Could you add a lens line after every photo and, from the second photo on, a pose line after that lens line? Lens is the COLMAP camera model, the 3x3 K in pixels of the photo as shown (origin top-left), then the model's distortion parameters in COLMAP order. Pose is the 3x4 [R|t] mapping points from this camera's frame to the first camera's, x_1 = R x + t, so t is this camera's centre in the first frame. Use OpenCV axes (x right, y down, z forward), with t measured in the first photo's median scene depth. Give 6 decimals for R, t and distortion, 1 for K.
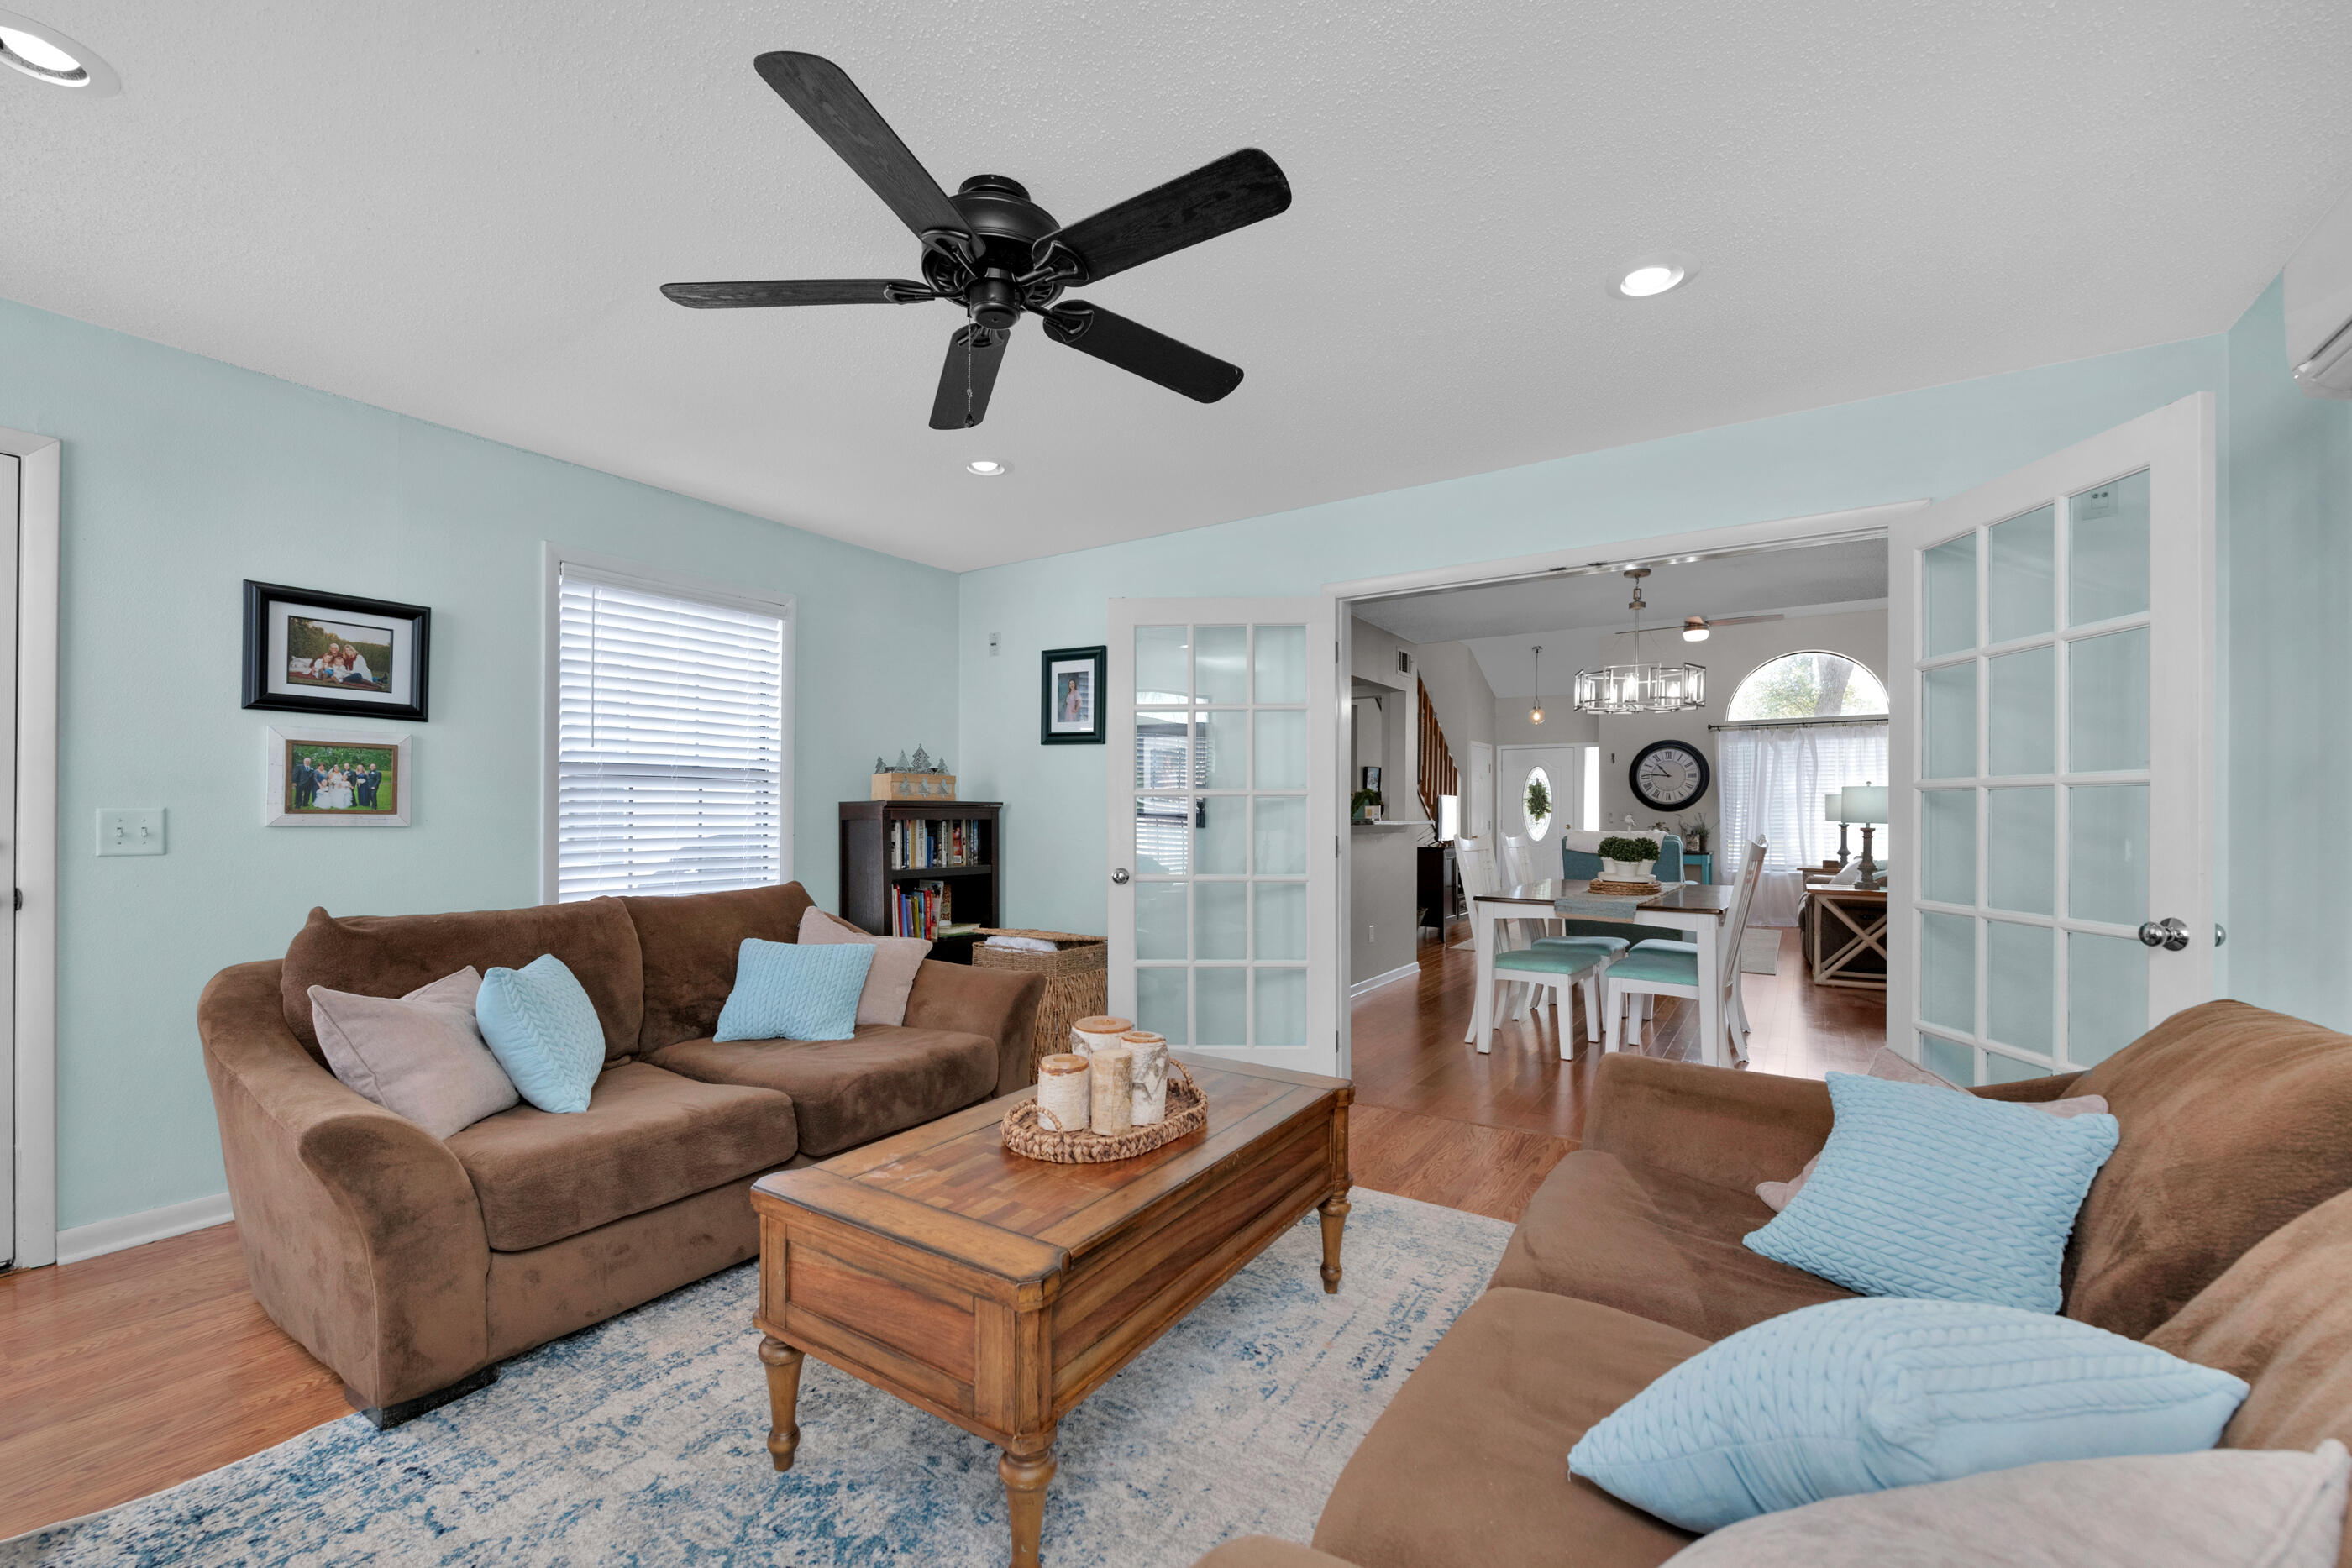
lens RADIAL K [[966.1, 0, 1165.6], [0, 966.1, 816.8], [0, 0, 1]] dist [0.013373, -0.000186]
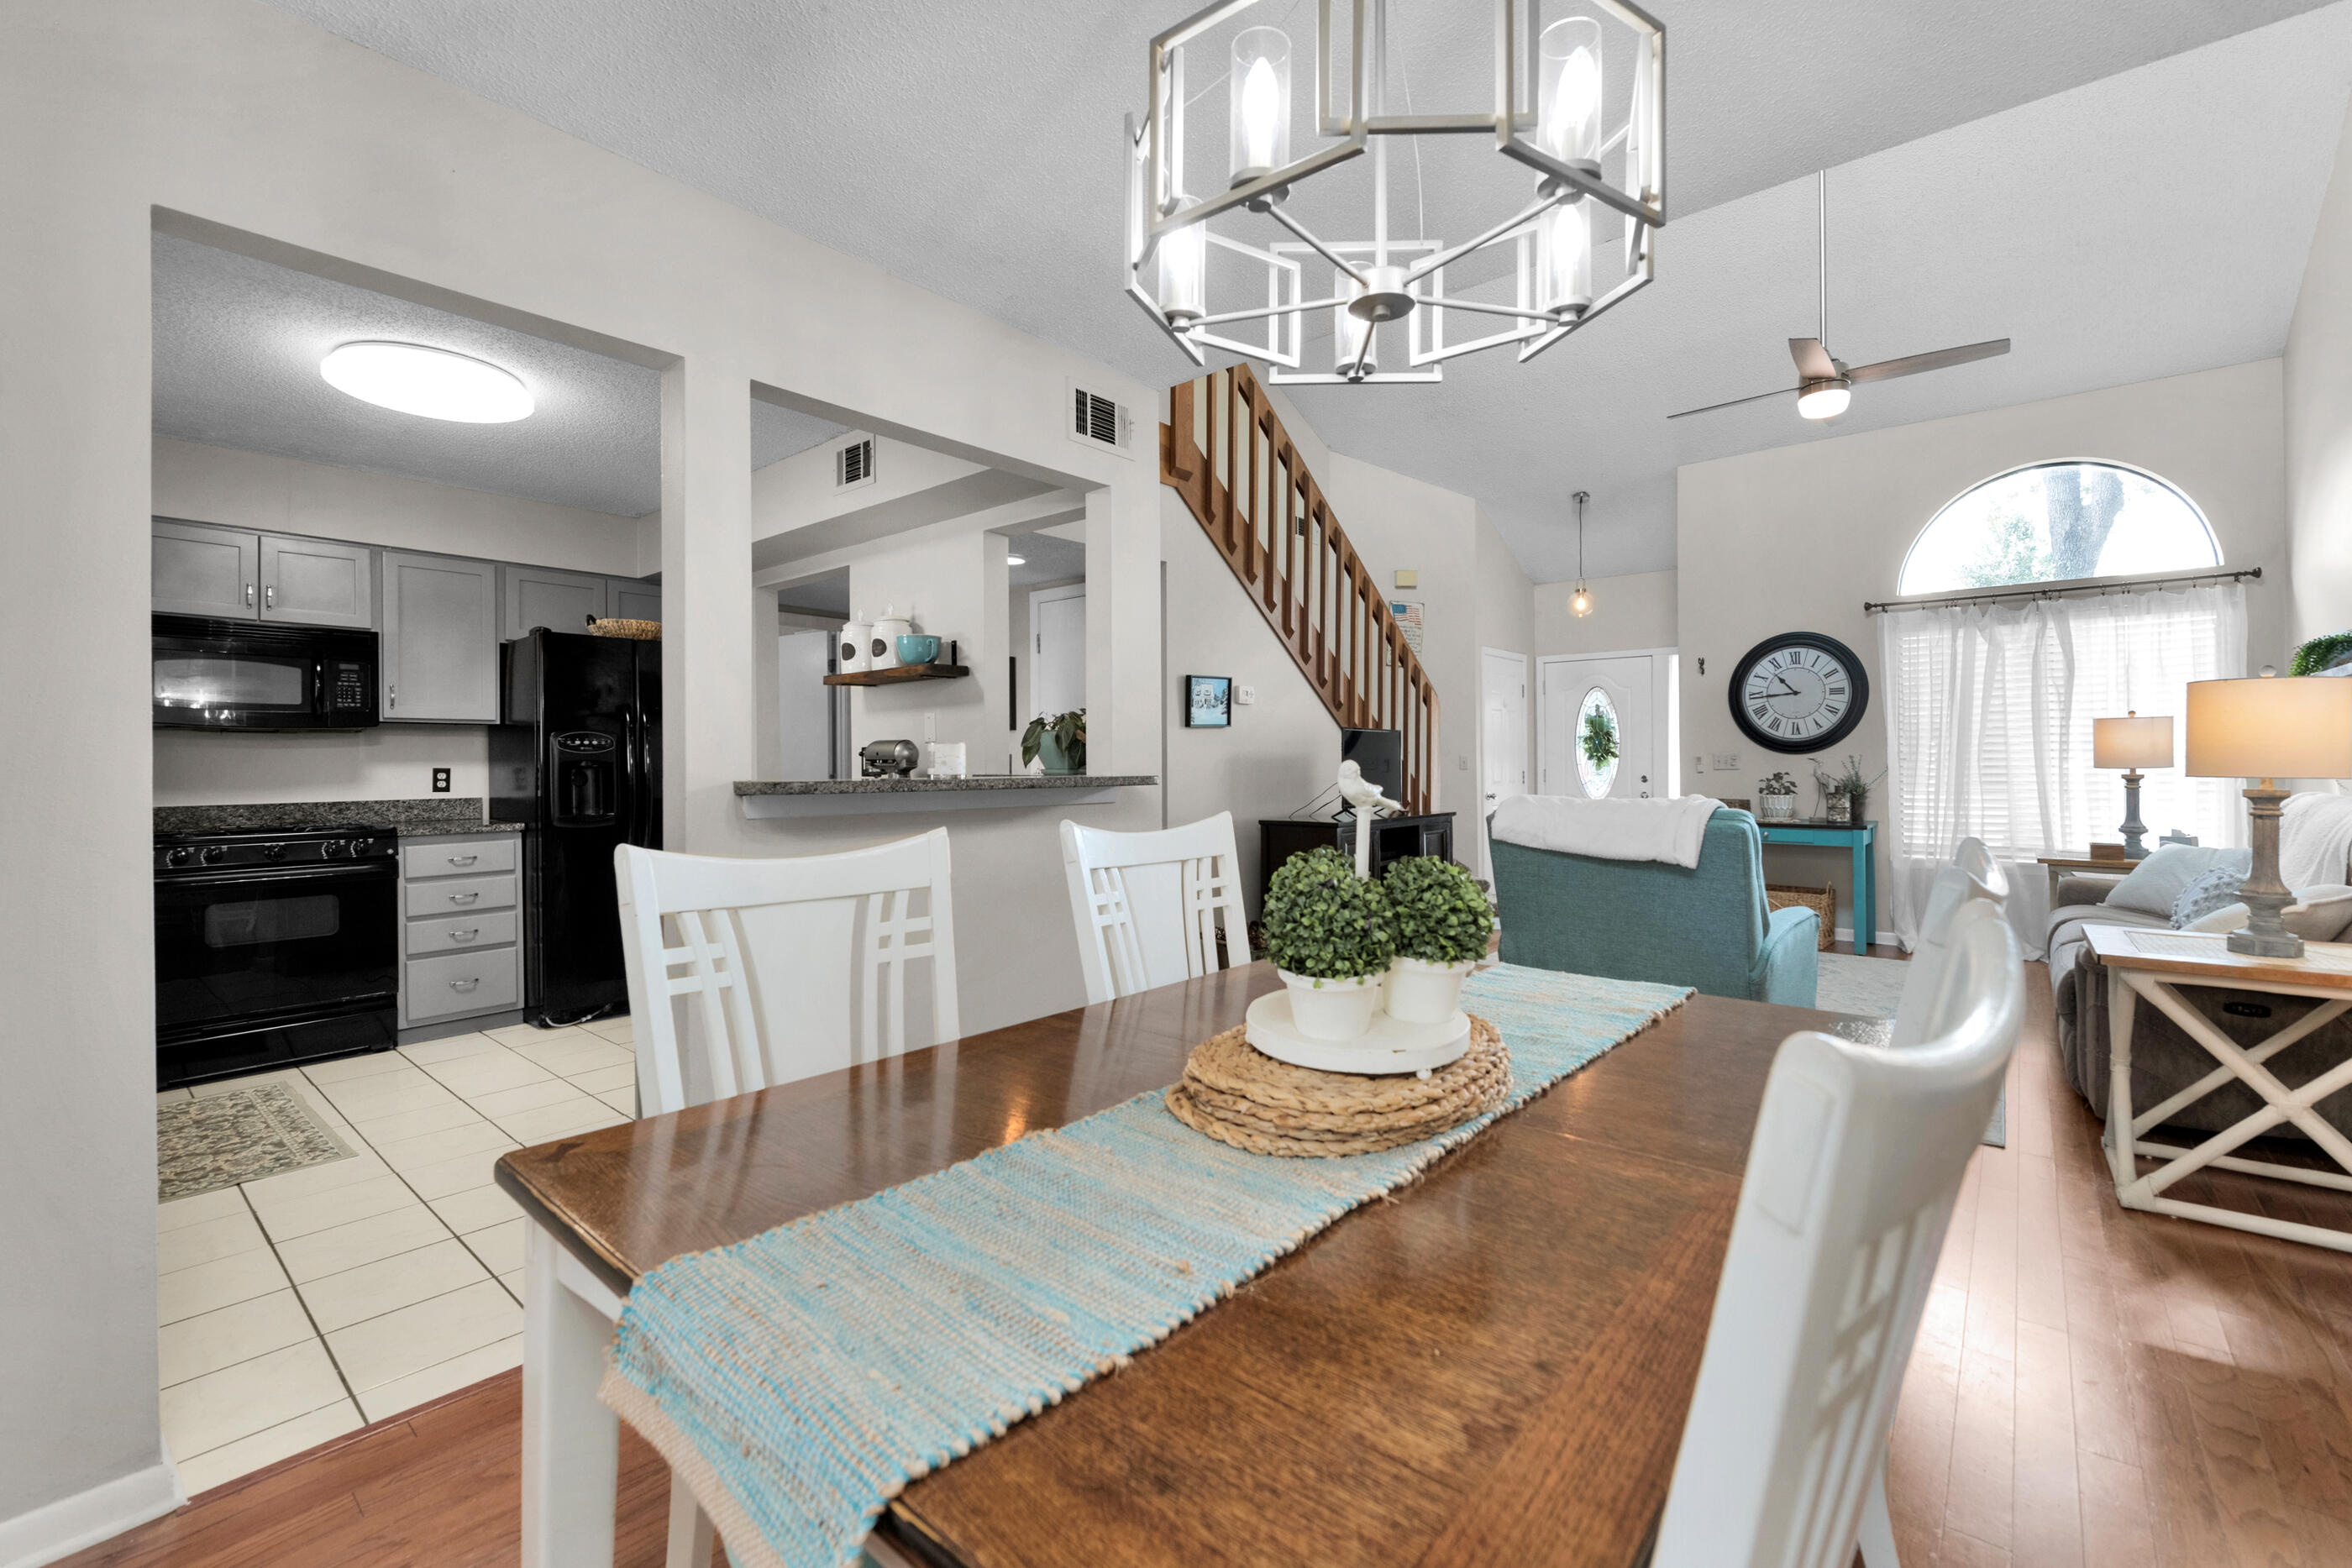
lens RADIAL K [[1007.2, 0, 1175.1], [0, 1007.2, 767.0], [0, 0, 1]] dist [-0.004752, -0.000459]
pose [[0.993188, -0.006332, -0.116350, 0.261835], [0.006431, 0.999979, 0.000472, -0.000210], [0.116344, -0.001217, 0.993208, 0.425614]]
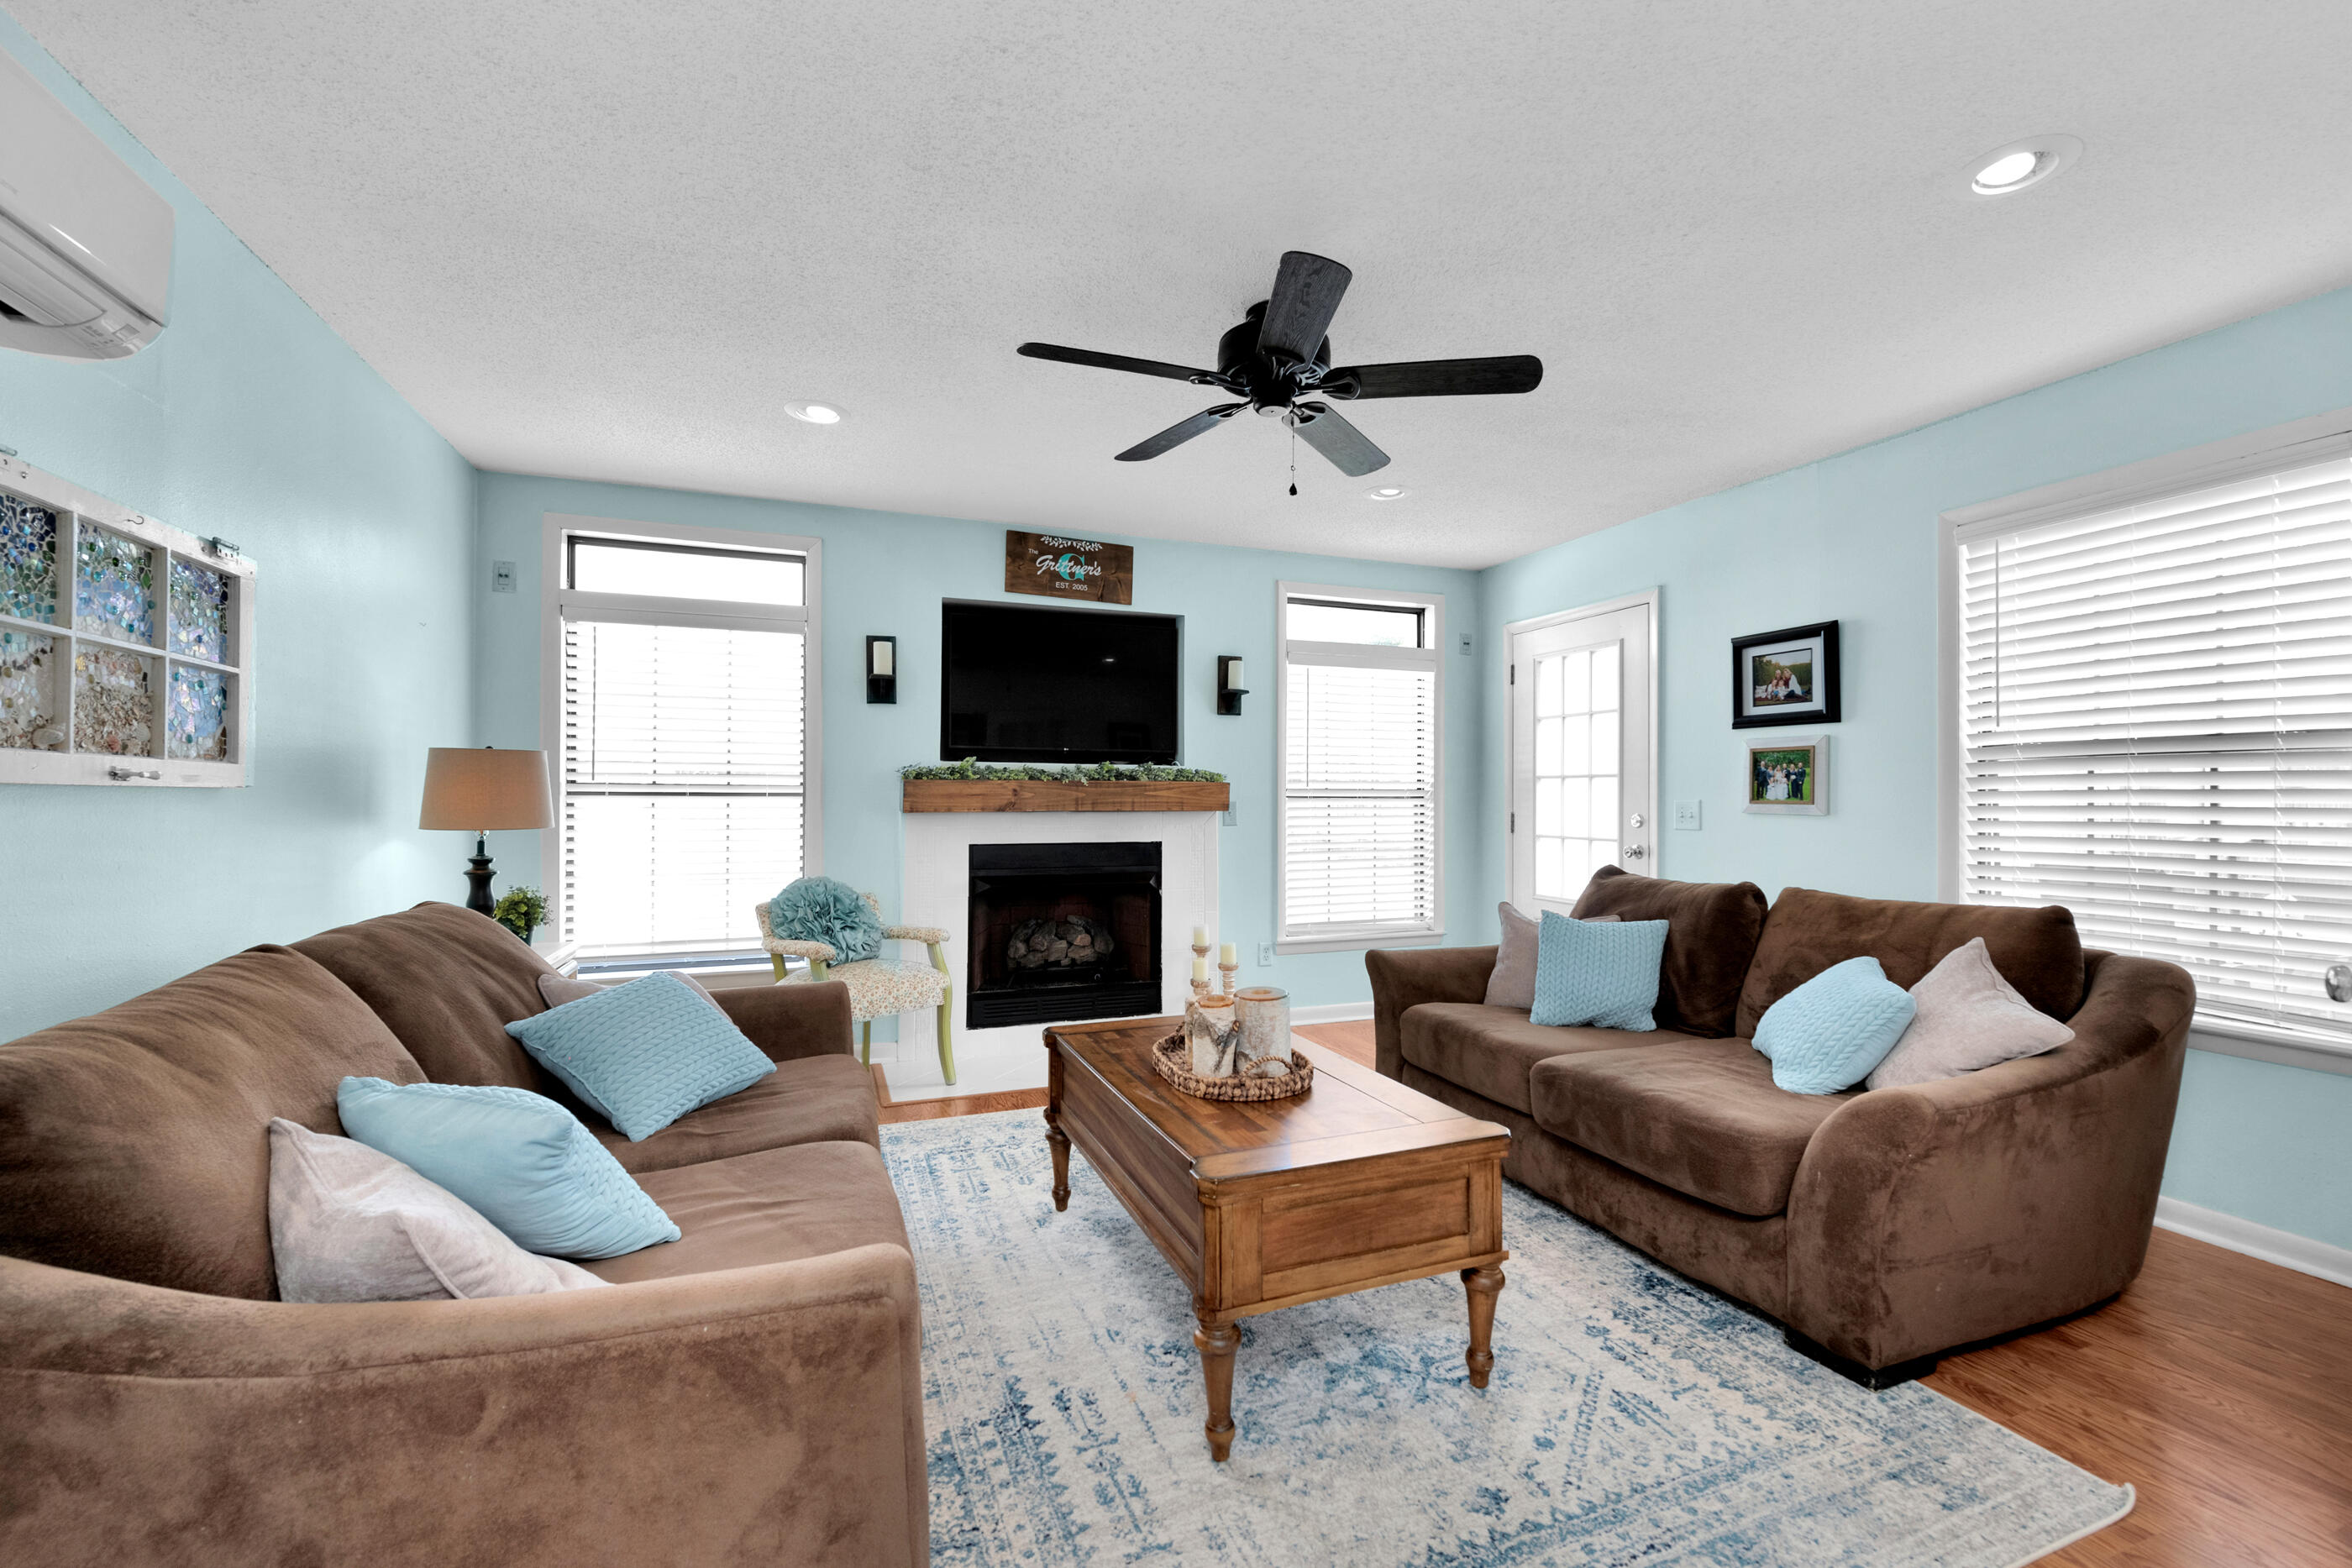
lens RADIAL K [[974.8, 0, 1200.8], [0, 974.8, 782.2], [0, 0, 1]] dist [-0.000437, -0.000162]
pose [[-0.567493, -0.020034, -0.823135, 0.217270], [-0.008723, 0.999794, -0.018320, -0.000501], [0.823332, -0.003216, -0.567551, 0.386514]]
